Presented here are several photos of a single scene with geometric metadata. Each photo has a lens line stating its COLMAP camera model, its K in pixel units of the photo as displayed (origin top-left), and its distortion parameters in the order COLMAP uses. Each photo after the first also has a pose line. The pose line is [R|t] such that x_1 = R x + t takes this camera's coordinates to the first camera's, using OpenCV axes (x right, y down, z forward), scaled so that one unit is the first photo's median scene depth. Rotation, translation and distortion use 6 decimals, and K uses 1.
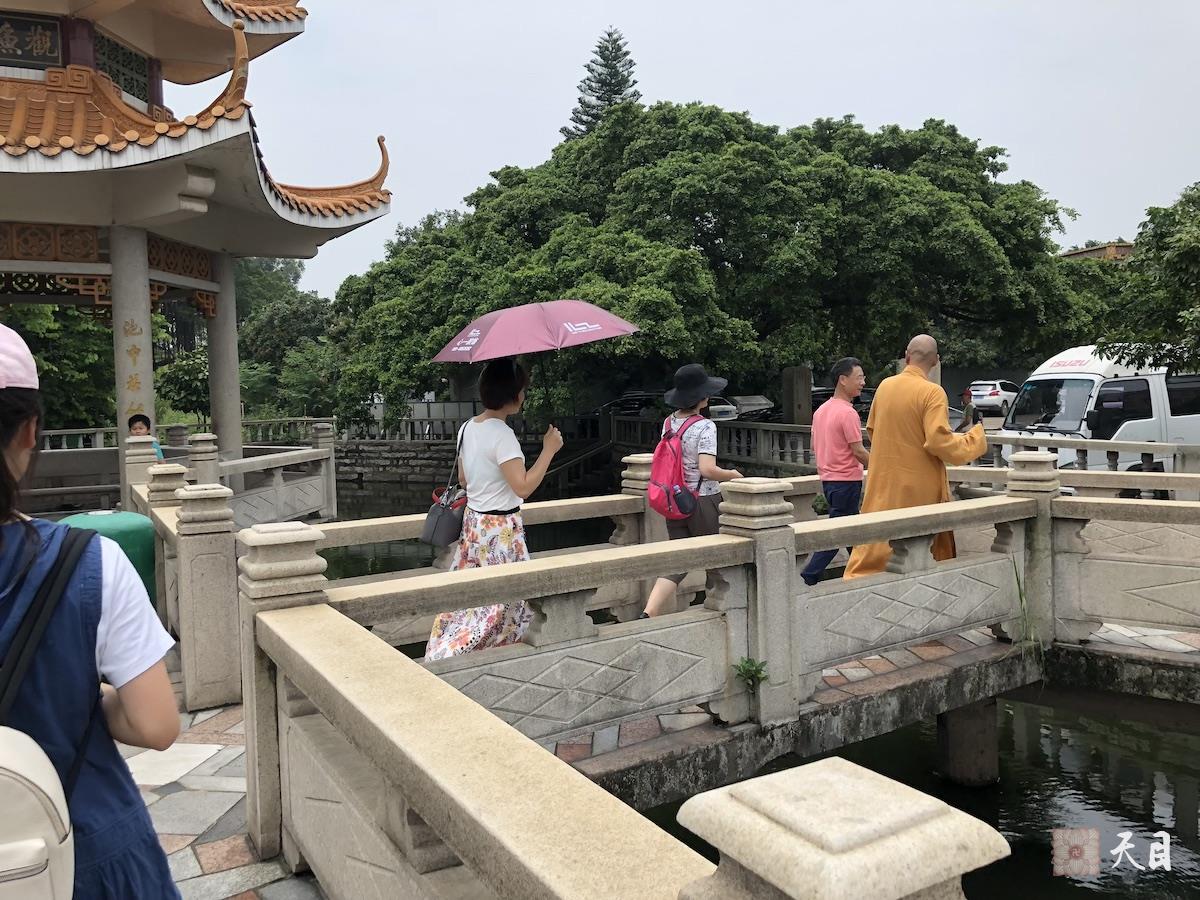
lens RADIAL K [[961.2, 0, 617.6], [0, 961.2, 440.7], [0, 0, 1]] dist [0.026128, -0.016105]
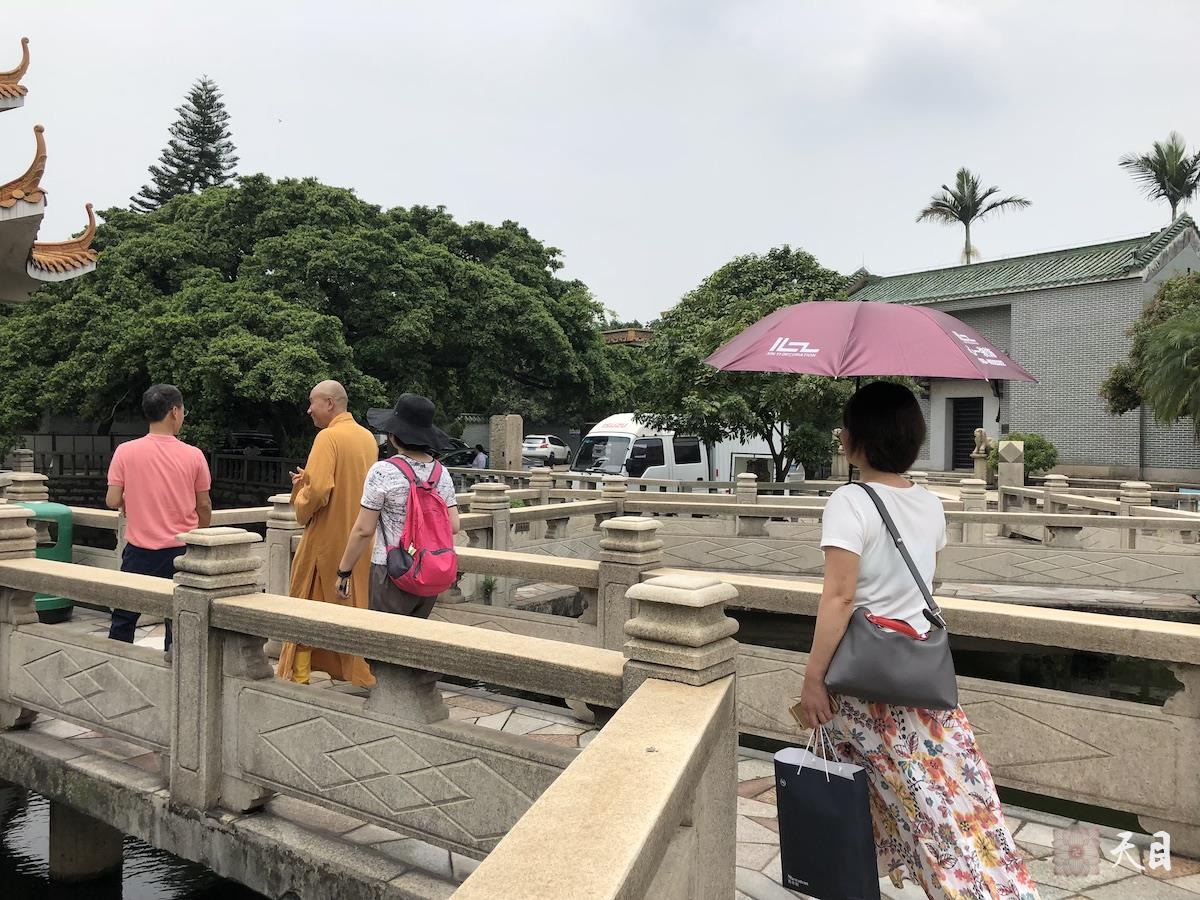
lens RADIAL K [[961.2, 0, 589.3], [0, 961.2, 440.5], [0, 0, 1]] dist [0.026128, -0.016105]
pose [[0.906773, 0.038149, 0.419889, -0.108278], [-0.017111, 0.998407, -0.053759, 0.012715], [-0.421271, 0.041563, 0.905982, -0.179402]]
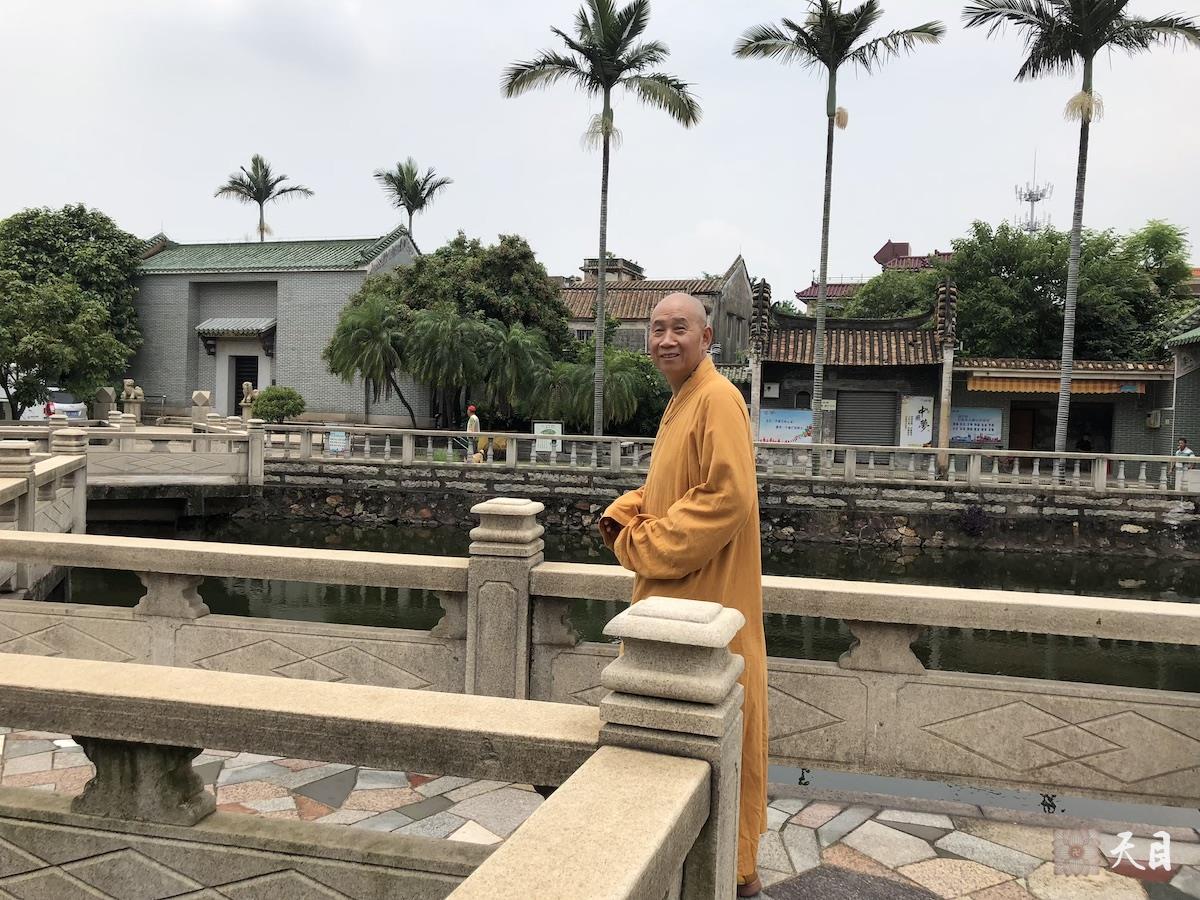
lens RADIAL K [[961.2, 0, 574.6], [0, 961.2, 453.3], [0, 0, 1]] dist [0.026128, -0.016105]
pose [[0.491509, -0.003063, 0.870867, -0.233988], [0.000503, 0.999995, 0.003234, 0.034933], [-0.870873, -0.001151, 0.491508, -0.557520]]
